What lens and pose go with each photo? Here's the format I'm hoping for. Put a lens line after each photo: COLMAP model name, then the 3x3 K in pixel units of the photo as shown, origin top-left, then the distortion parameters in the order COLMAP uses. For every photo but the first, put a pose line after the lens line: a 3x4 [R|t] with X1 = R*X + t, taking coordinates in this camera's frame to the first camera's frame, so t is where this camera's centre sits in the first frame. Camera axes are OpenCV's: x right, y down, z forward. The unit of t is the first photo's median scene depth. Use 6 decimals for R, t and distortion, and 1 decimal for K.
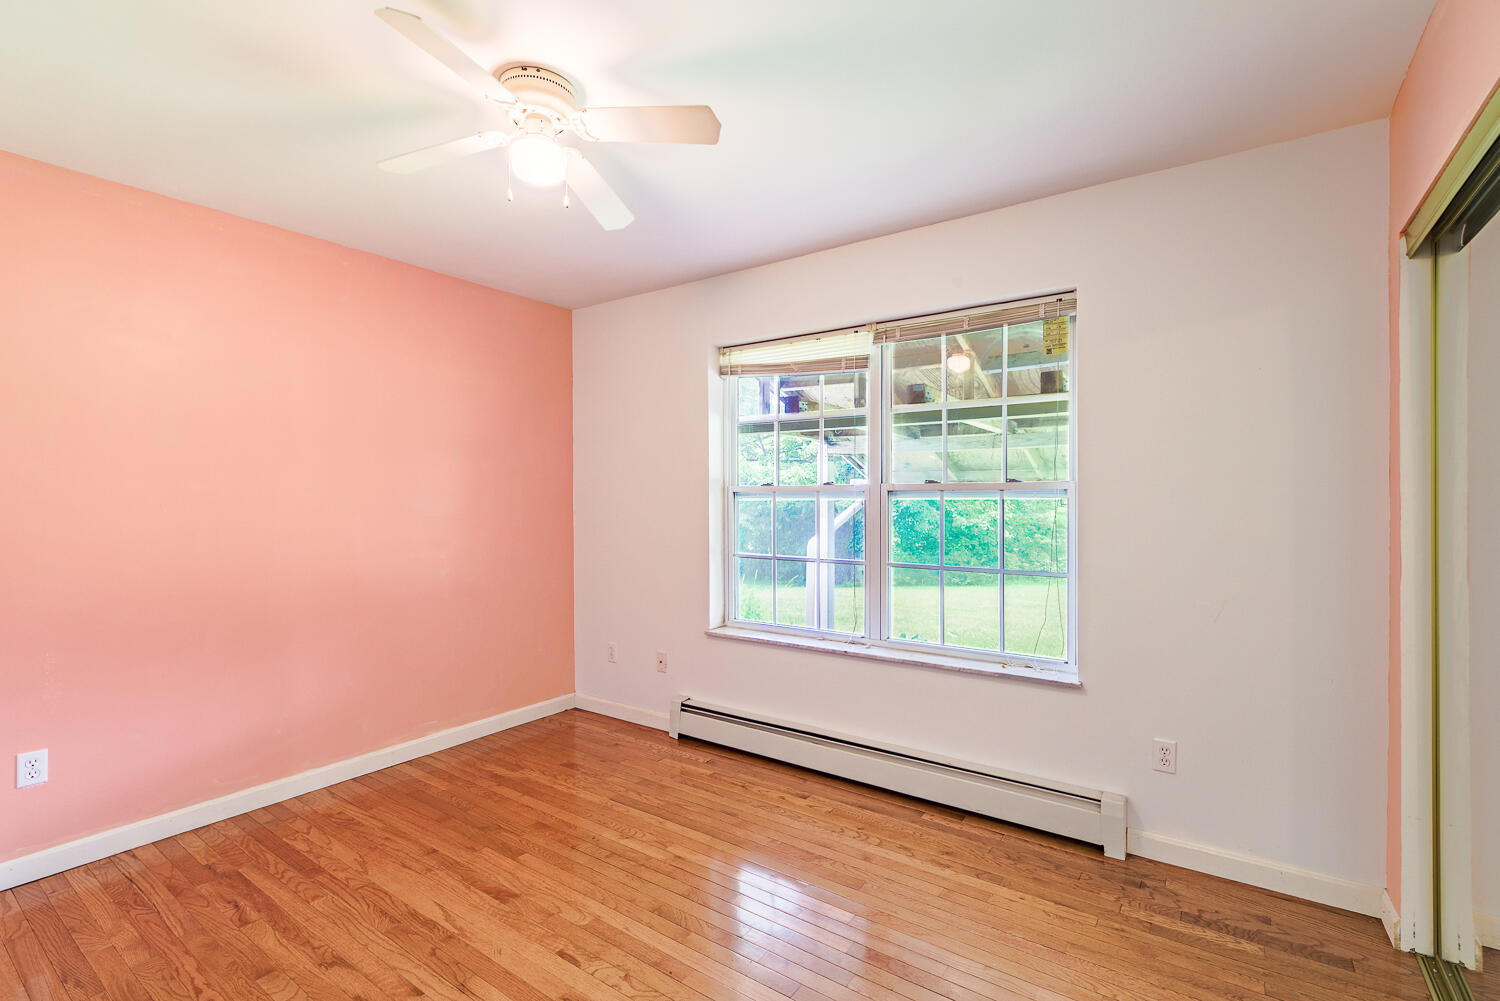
lens RADIAL K [[677.4, 0, 753.5], [0, 677.4, 503.1], [0, 0, 1]] dist [-0.000189, 0.000380]
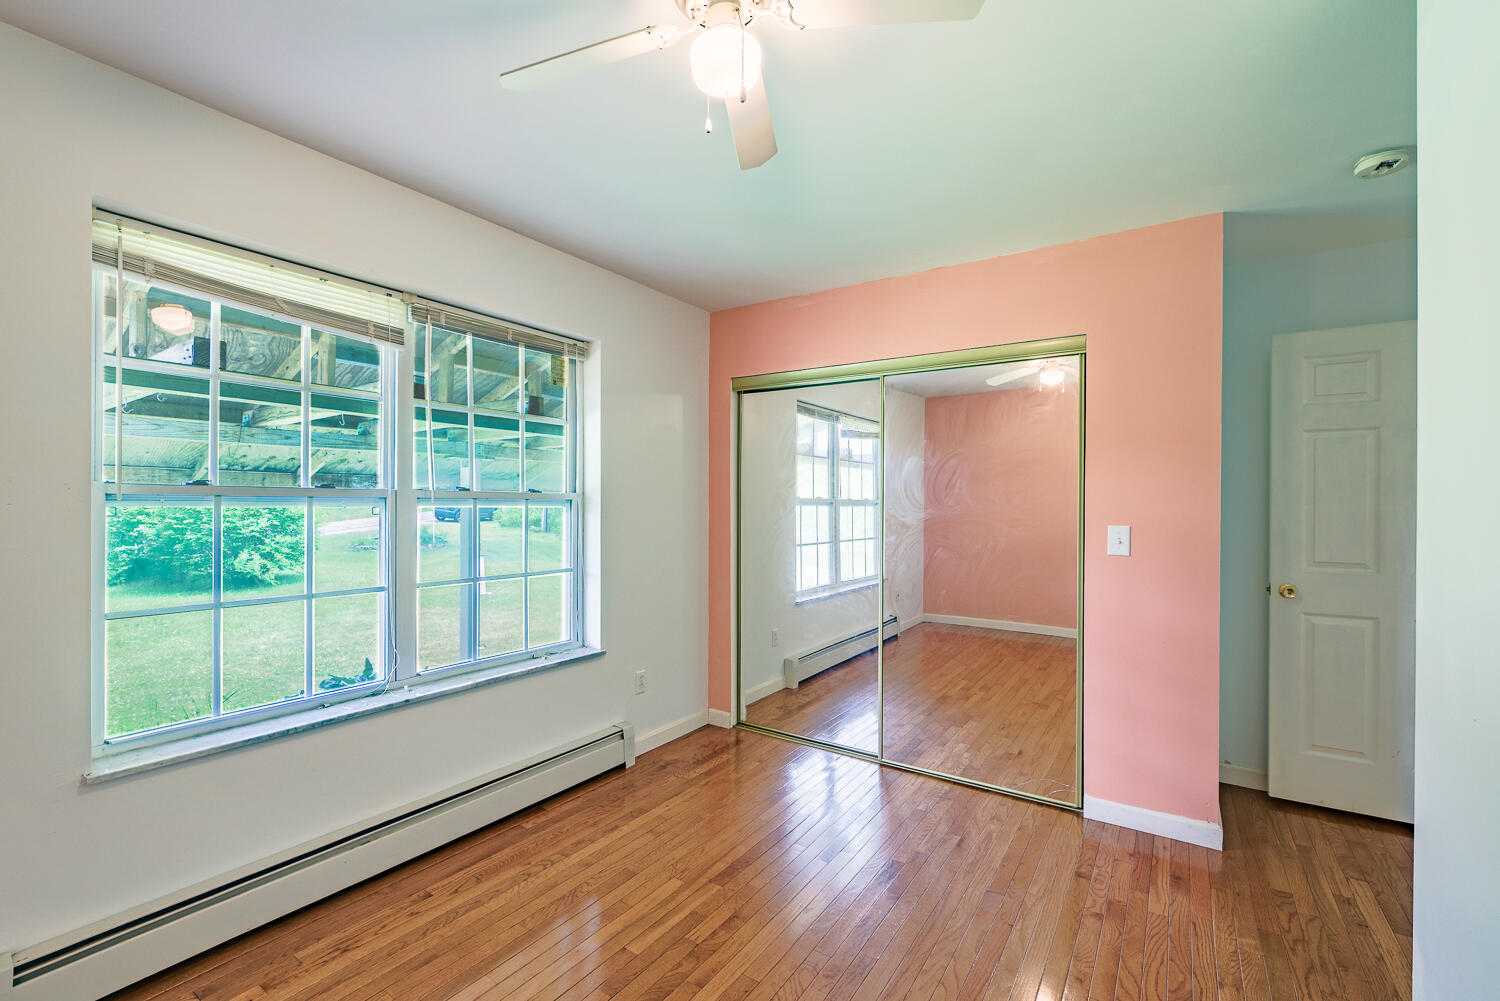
lens RADIAL K [[677.4, 0, 753.5], [0, 677.4, 503.1], [0, 0, 1]] dist [-0.000189, 0.000380]
pose [[-0.048122, 0.007844, 0.998811, -0.766618], [0.003483, 0.999964, -0.007686, -0.003207], [-0.998835, 0.003109, -0.048148, 0.718247]]
